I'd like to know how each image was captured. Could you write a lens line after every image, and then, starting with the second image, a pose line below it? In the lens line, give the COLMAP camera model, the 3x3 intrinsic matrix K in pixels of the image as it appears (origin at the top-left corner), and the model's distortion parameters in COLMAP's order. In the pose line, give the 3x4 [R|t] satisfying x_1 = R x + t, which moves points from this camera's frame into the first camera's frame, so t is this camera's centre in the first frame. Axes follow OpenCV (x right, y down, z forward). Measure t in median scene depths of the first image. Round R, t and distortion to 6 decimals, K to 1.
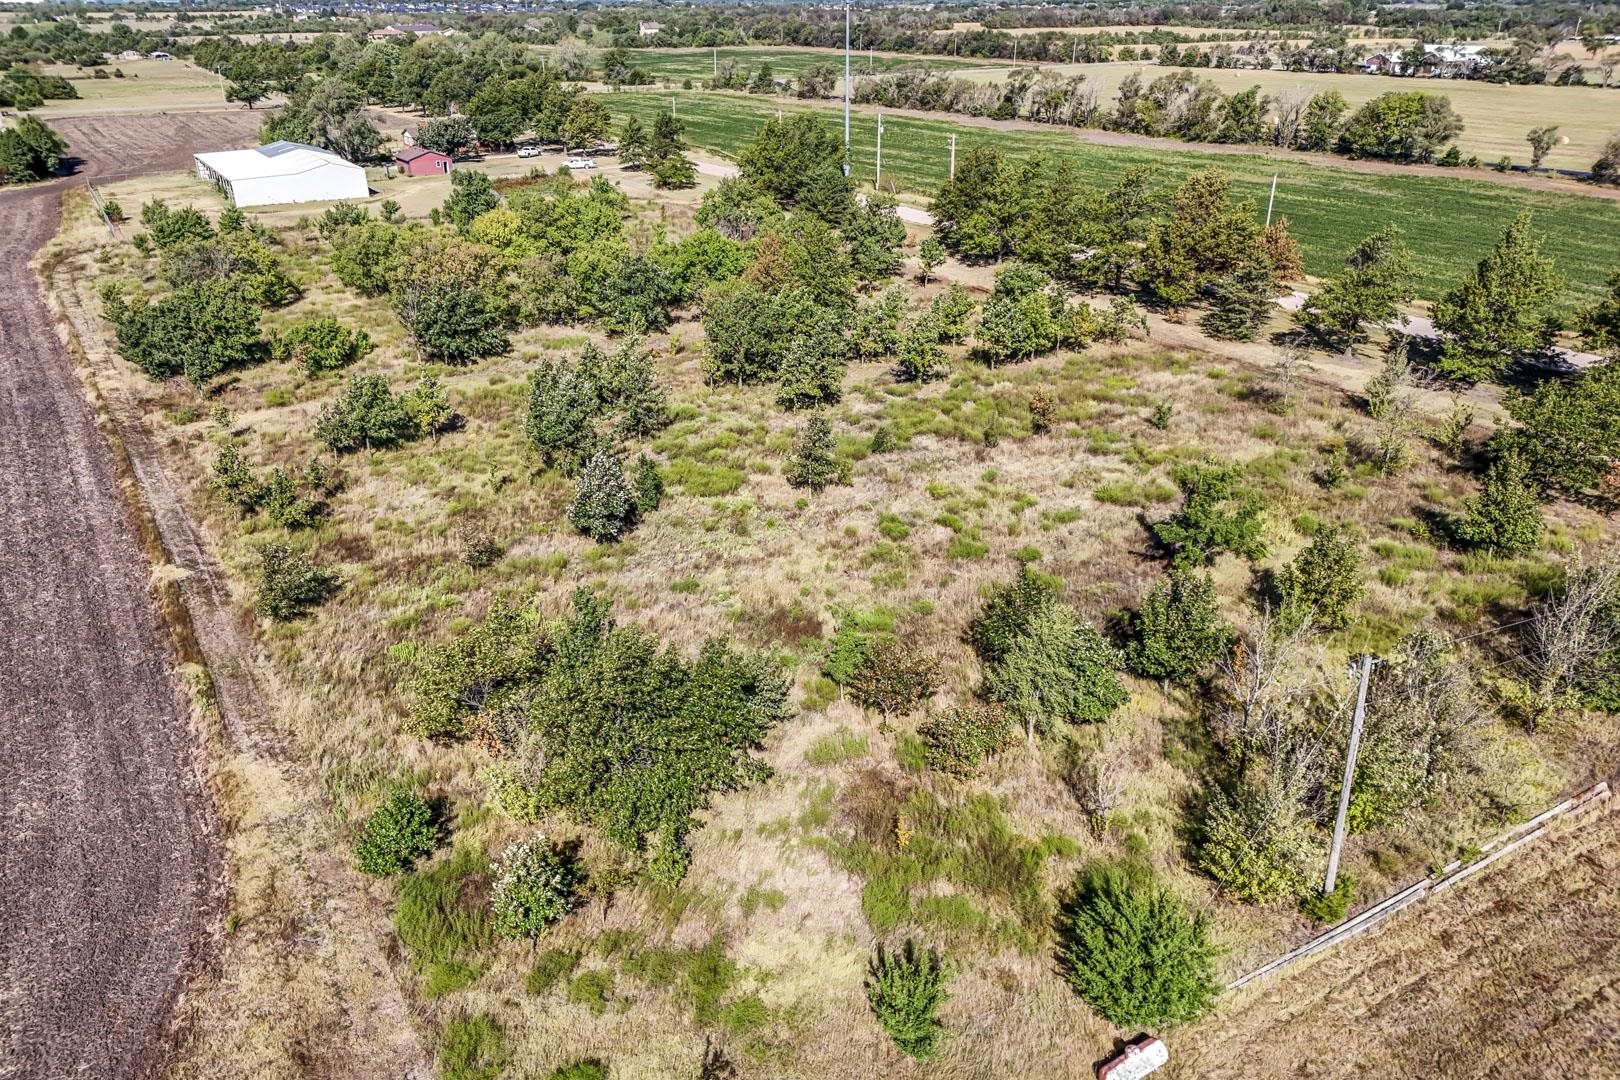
lens RADIAL K [[1216.7, 0, 810.0], [0, 1216.7, 540.0], [0, 0, 1]] dist [0.044597, -0.045067]
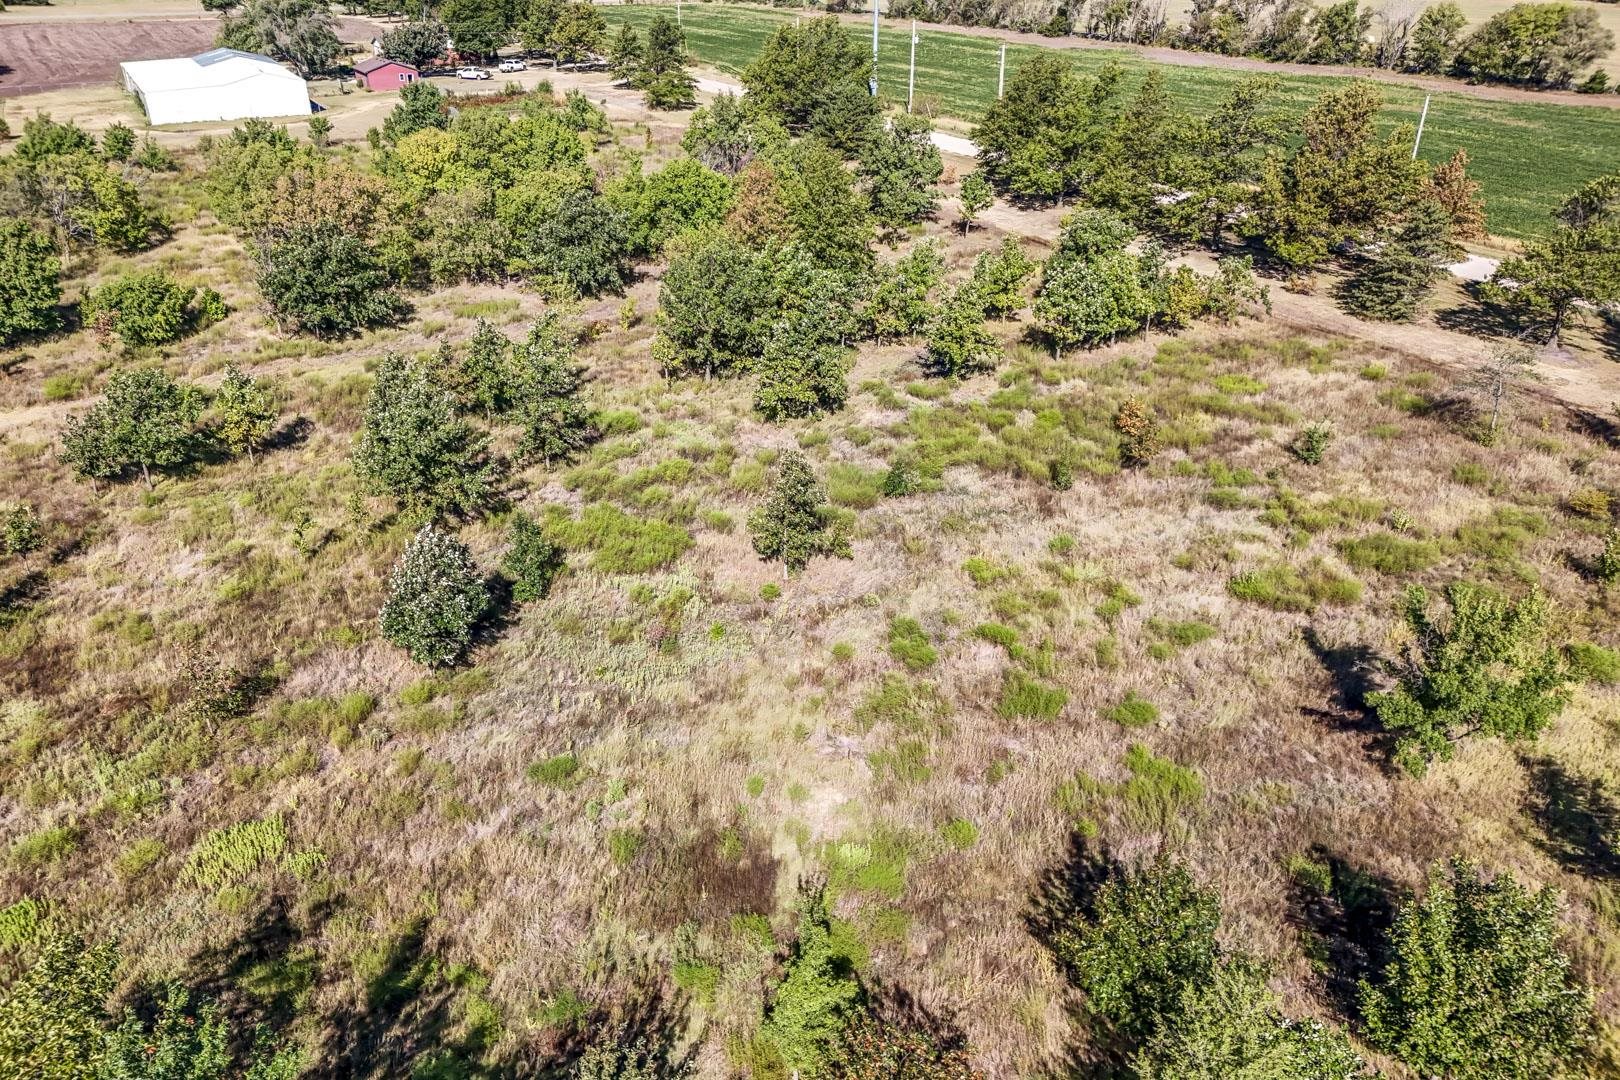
lens RADIAL K [[1216.7, 0, 810.0], [0, 1216.7, 540.0], [0, 0, 1]] dist [0.044597, -0.045067]
pose [[0.999558, 0.019615, -0.022338, 0.019603], [-0.018413, 0.998435, 0.052806, -0.064143], [0.023339, -0.052371, 0.998355, 0.249975]]
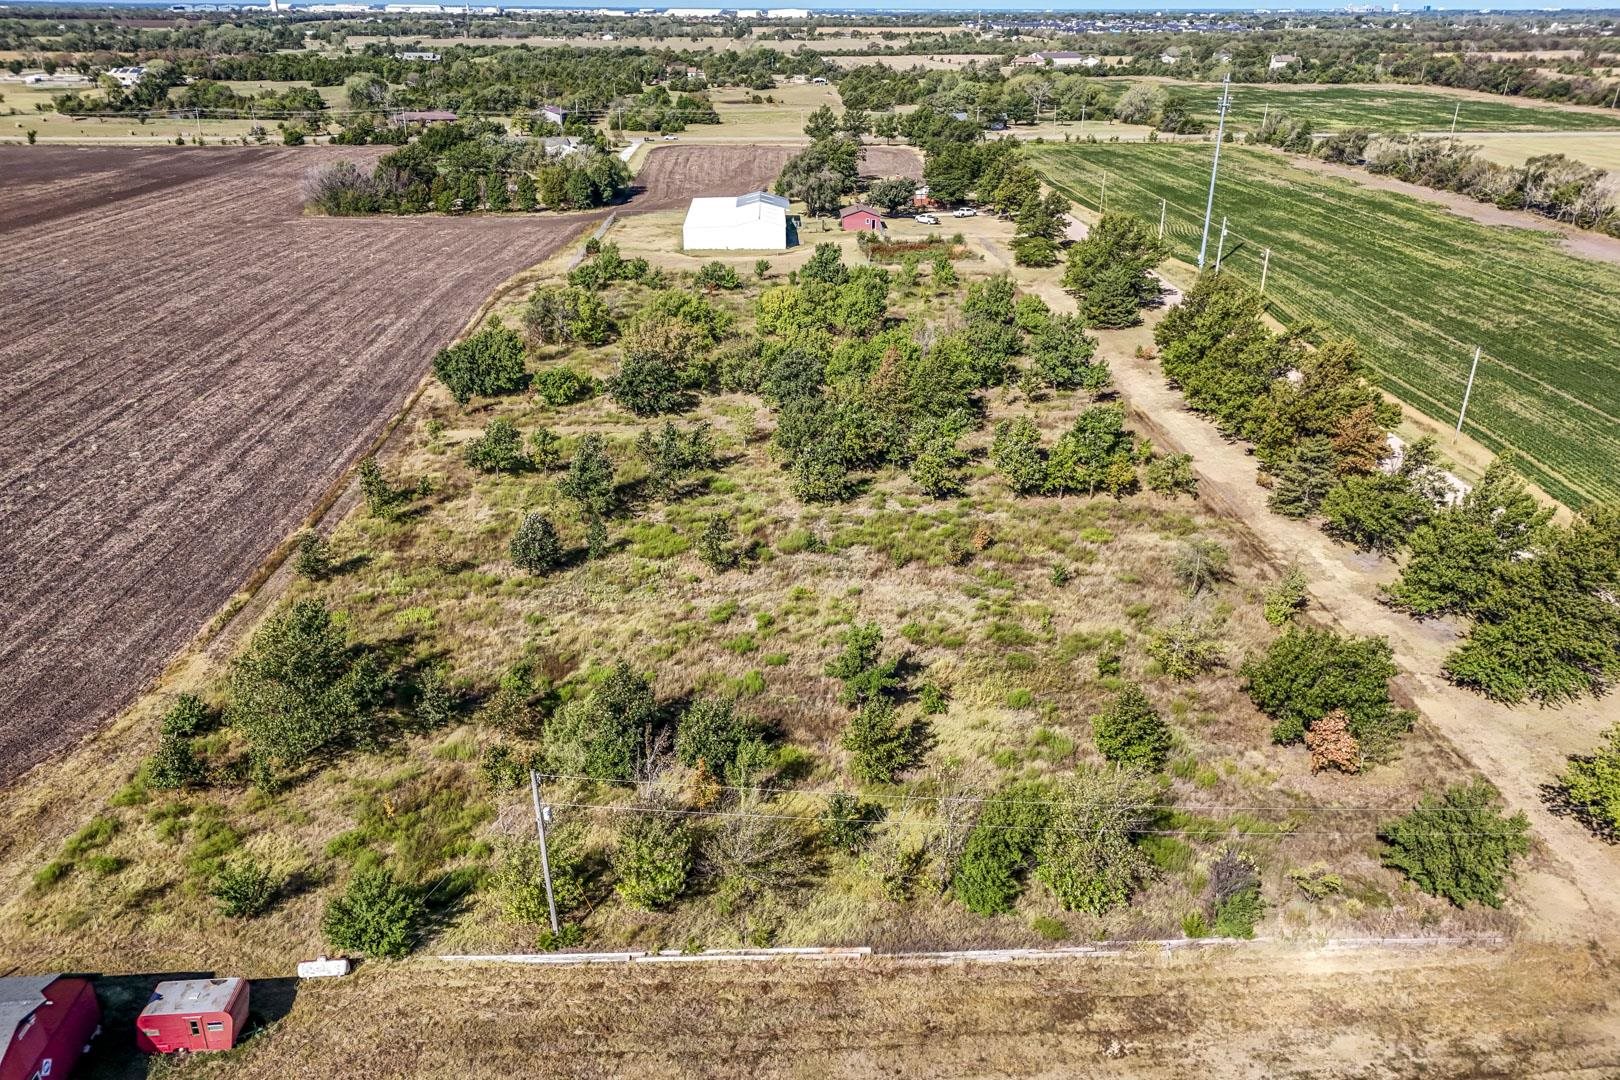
lens RADIAL K [[1216.7, 0, 810.0], [0, 1216.7, 540.0], [0, 0, 1]] dist [0.044597, -0.045067]
pose [[0.863000, 0.208258, -0.460283, 0.476980], [-0.210012, 0.976516, 0.048073, -0.110668], [0.459485, 0.055178, 0.886470, -0.060222]]
